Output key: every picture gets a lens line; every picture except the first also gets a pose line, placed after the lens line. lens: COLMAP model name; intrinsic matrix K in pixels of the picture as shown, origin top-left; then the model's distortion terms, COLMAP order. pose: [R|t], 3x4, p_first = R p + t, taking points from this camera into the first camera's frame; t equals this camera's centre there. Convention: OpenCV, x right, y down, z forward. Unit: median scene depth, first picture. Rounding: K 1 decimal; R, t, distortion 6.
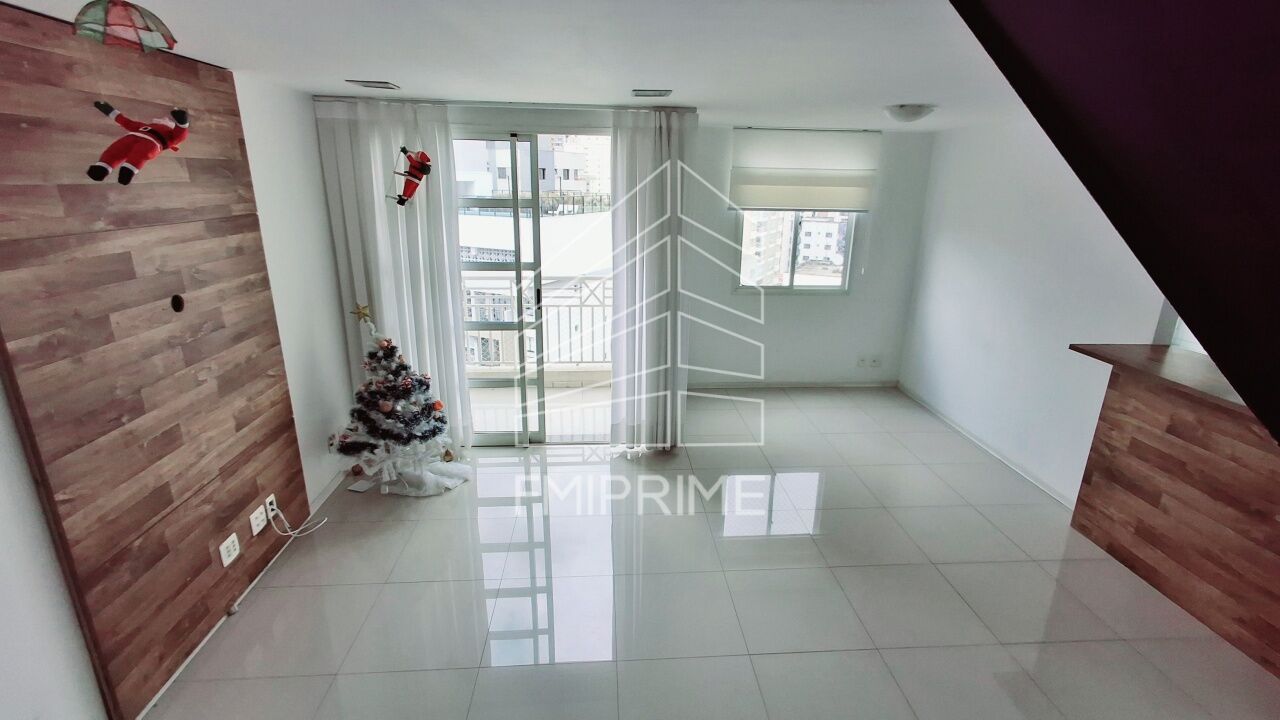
lens RADIAL K [[591.6, 0, 637.5], [0, 591.6, 363.4], [0, 0, 1]] dist [0.023517, 0.002176]
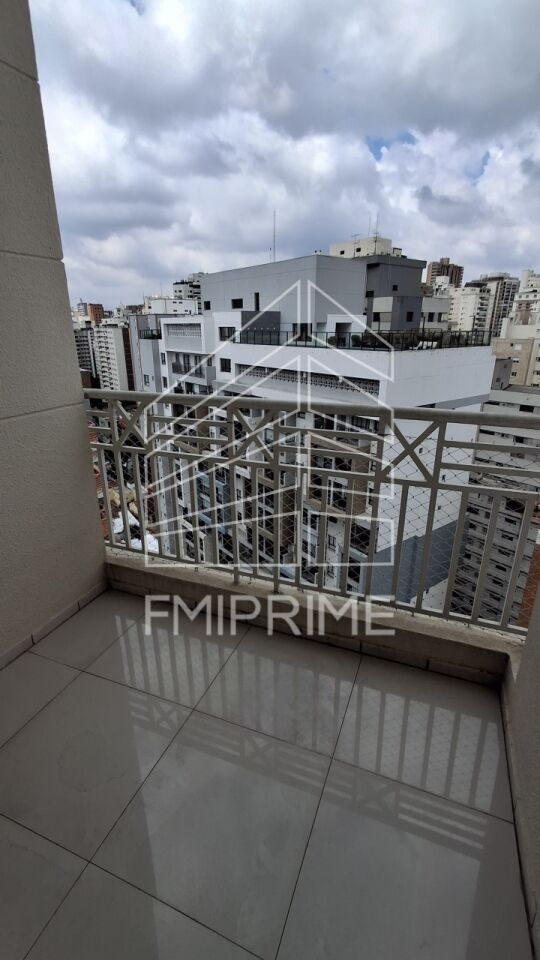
lens RADIAL K [[443.7, 0, 273.5], [0, 443.7, 480.9], [0, 0, 1]] dist [0.023517, 0.002176]
pose [[0.905865, 0.129656, -0.403235, -0.069389], [-0.117071, 0.991553, 0.055824, -0.201031], [0.407067, -0.003362, 0.913392, 1.335784]]
